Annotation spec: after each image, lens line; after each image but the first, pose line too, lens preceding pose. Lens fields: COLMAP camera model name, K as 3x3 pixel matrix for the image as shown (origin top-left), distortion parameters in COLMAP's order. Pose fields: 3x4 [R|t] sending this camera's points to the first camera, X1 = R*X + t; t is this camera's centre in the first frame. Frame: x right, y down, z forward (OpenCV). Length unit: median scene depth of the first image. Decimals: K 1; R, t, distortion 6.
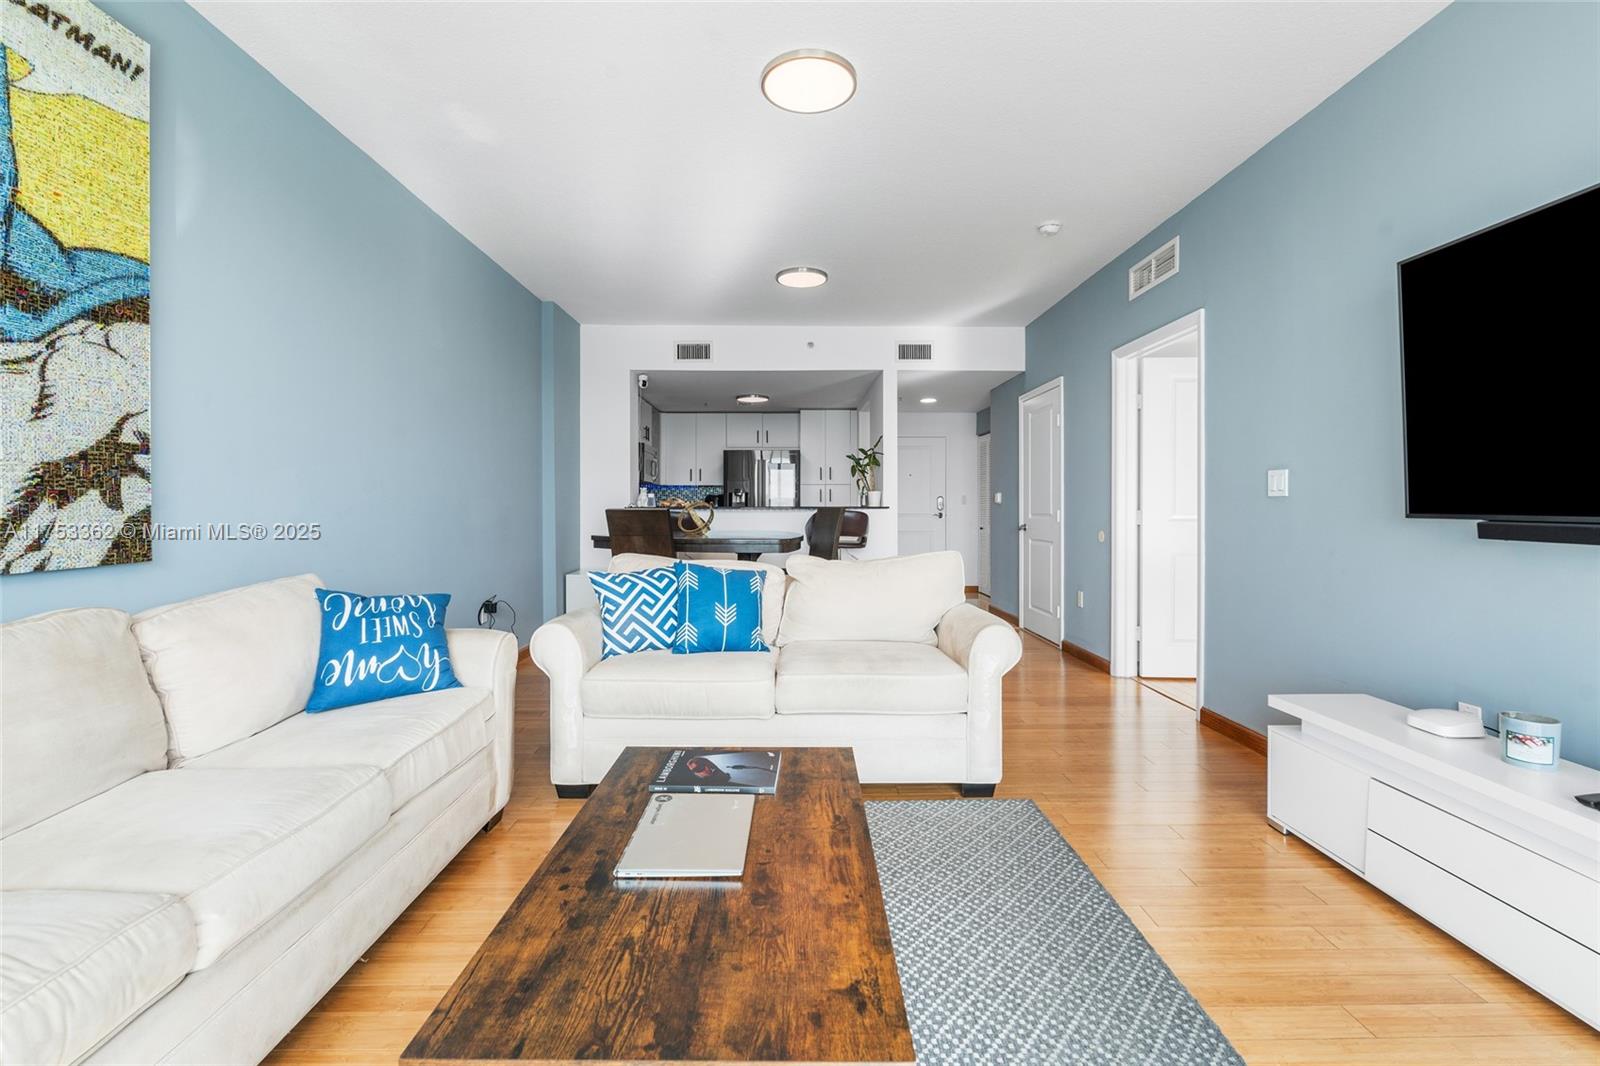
lens RADIAL K [[712.0, 0, 797.0], [0, 712.0, 517.6], [0, 0, 1]] dist [-0.002853, -0.000003]
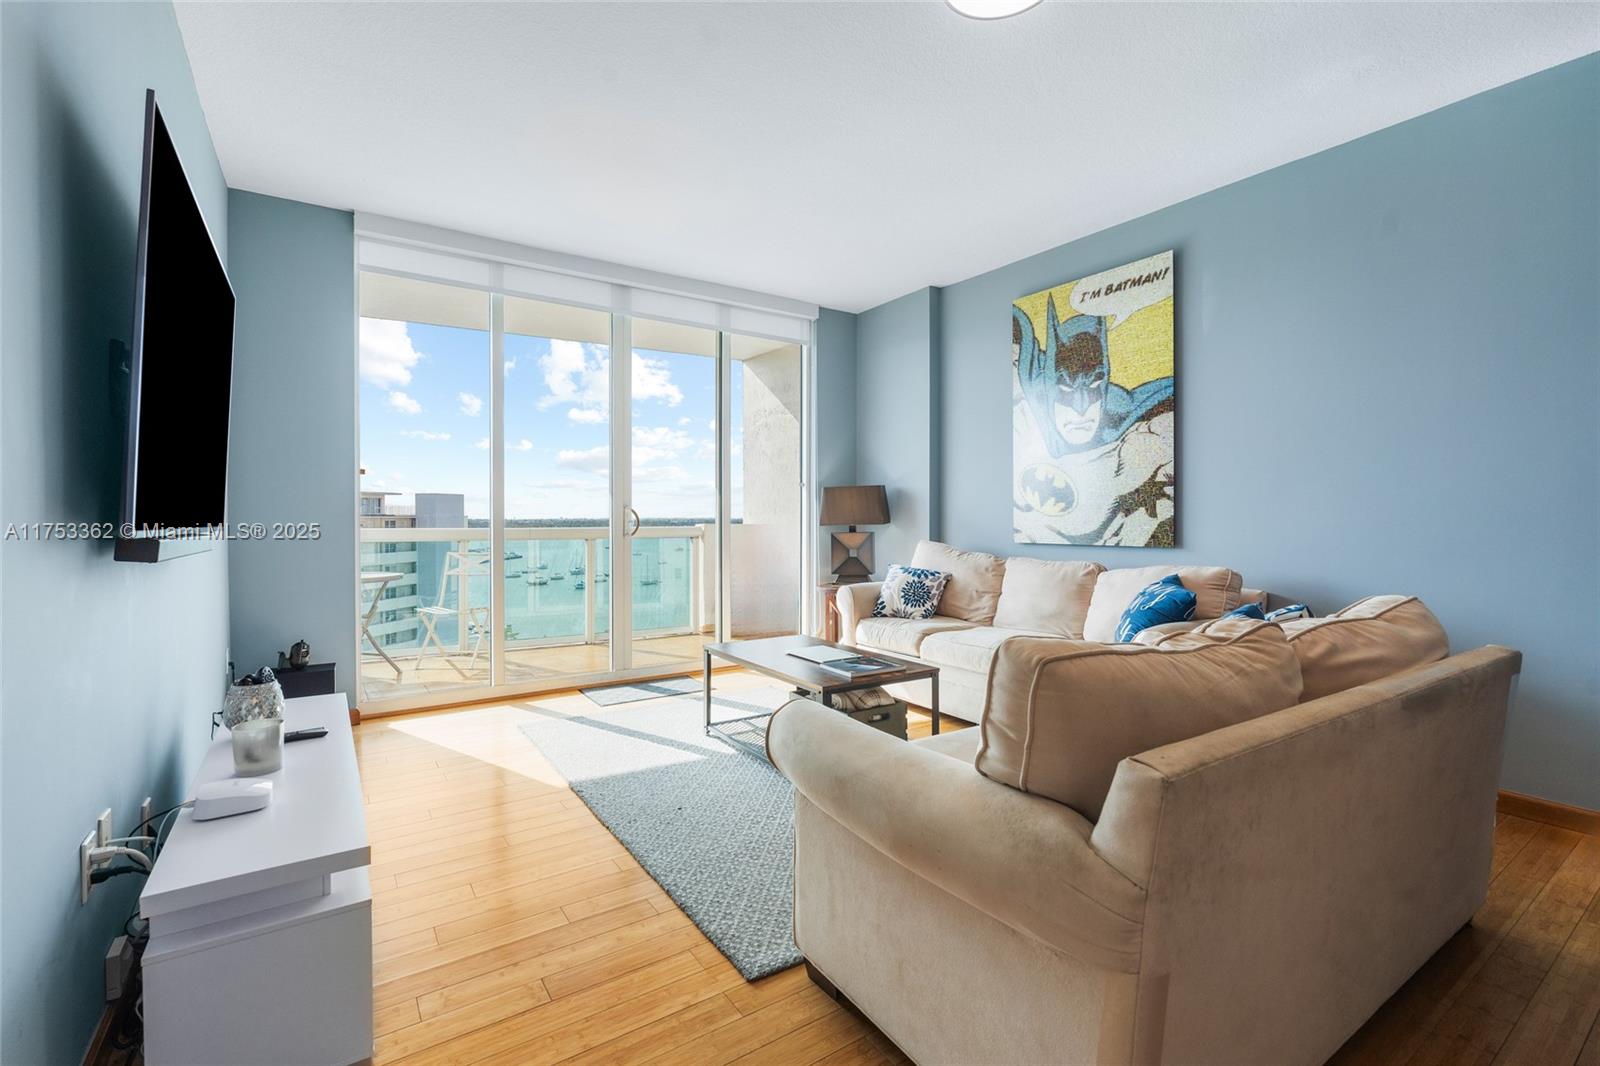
lens RADIAL K [[712.0, 0, 802.4], [0, 712.0, 526.9], [0, 0, 1]] dist [-0.002853, -0.000003]
pose [[-0.833269, 0.009336, -0.552789, 0.882377], [-0.007913, 0.999554, 0.028810, -0.035231], [0.552811, 0.028381, -0.832823, 2.142136]]
